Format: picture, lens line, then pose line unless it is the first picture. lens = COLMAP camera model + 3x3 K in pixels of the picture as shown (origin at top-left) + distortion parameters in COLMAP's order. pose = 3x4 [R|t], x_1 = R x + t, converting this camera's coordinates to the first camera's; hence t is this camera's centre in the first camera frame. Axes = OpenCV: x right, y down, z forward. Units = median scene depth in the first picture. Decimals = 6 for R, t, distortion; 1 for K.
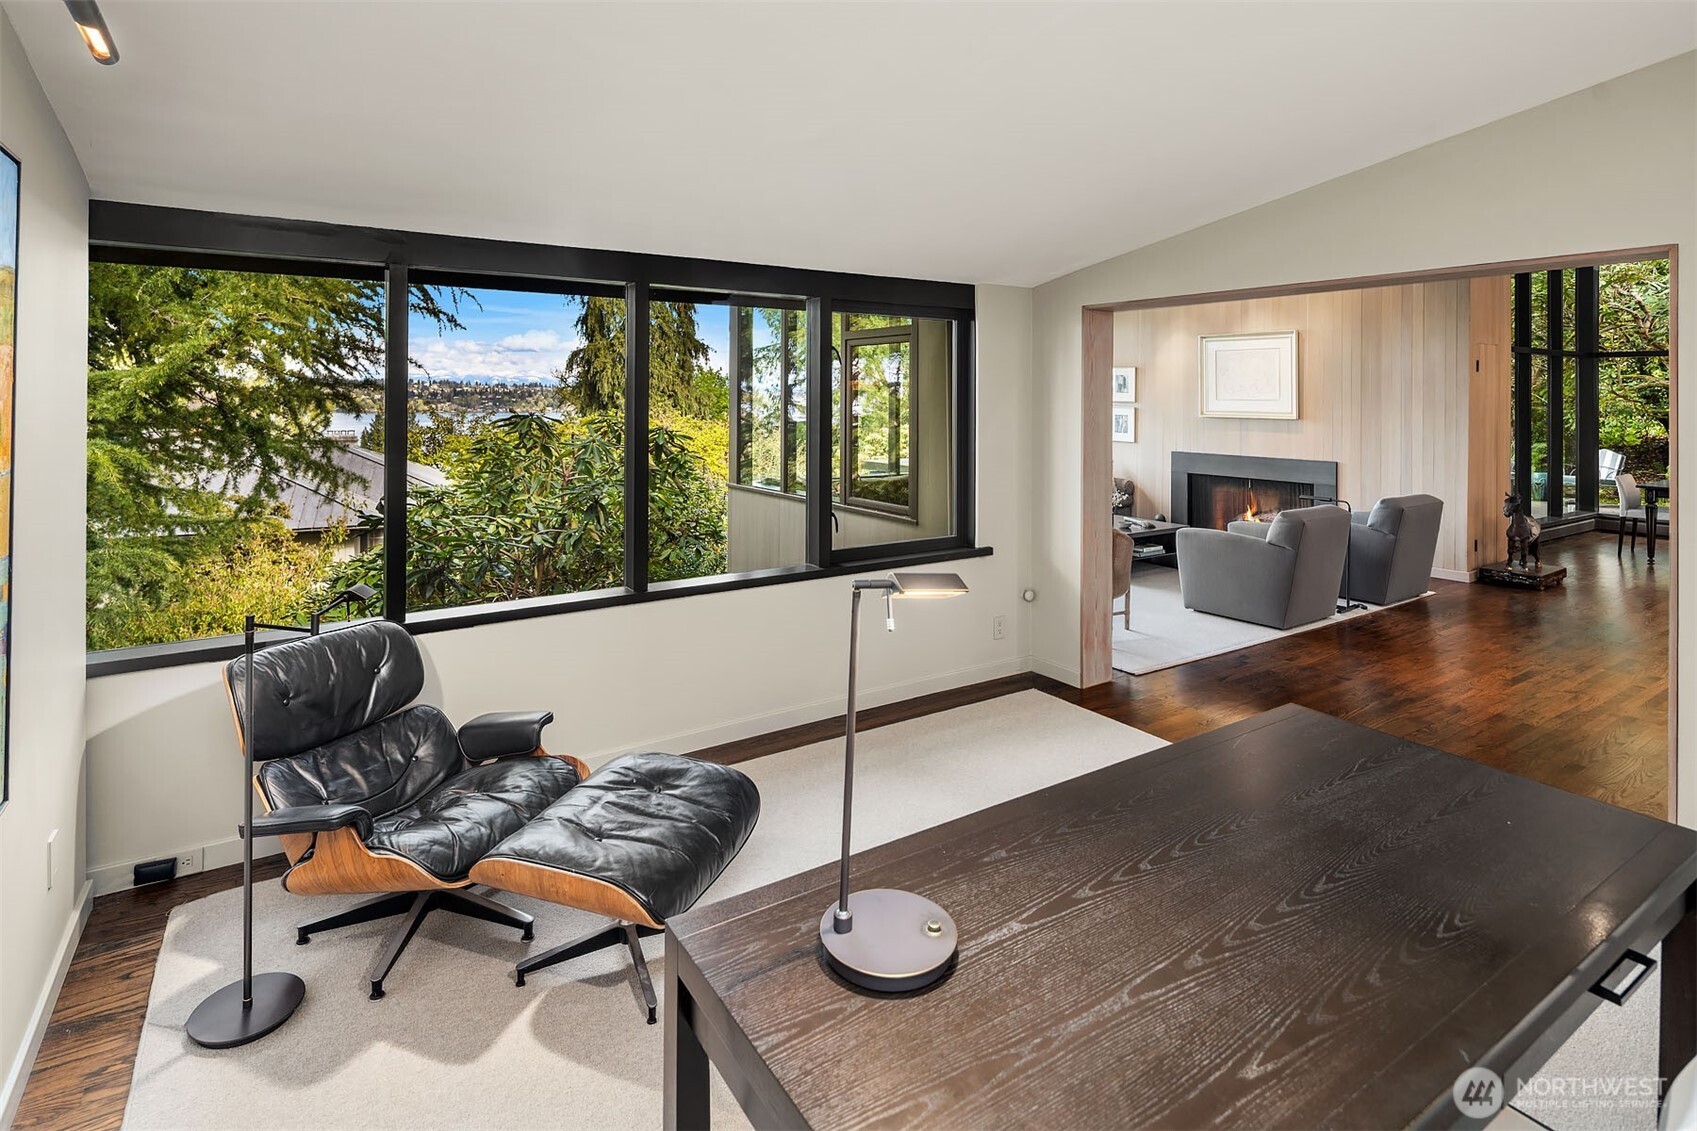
lens RADIAL K [[841.8, 0, 802.7], [0, 841.8, 394.0], [0, 0, 1]] dist [-0.002570, -0.001403]
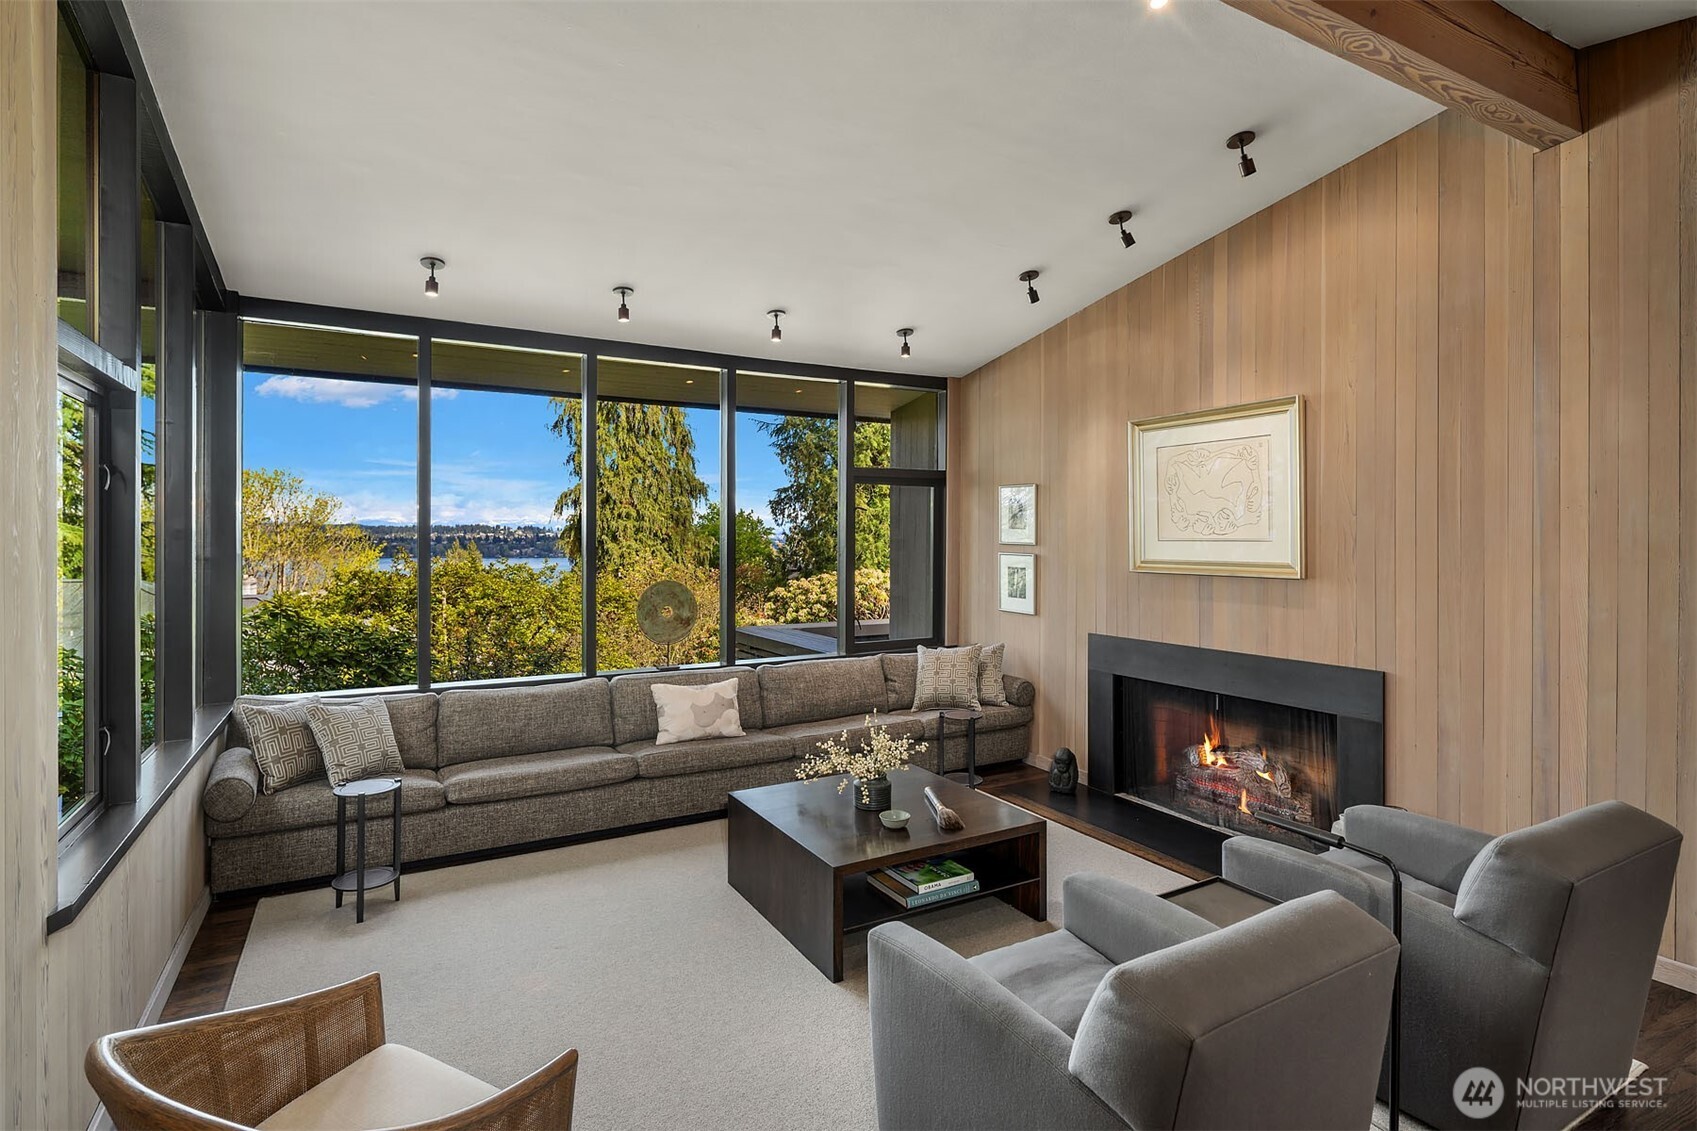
lens RADIAL K [[841.8, 0, 814.5], [0, 841.8, 543.9], [0, 0, 1]] dist [-0.002570, -0.001403]
pose [[0.997345, 0.002110, -0.072791, 0.301889], [-0.001771, 0.999987, 0.004717, 0.006833], [0.072800, -0.004576, 0.997336, 0.435916]]
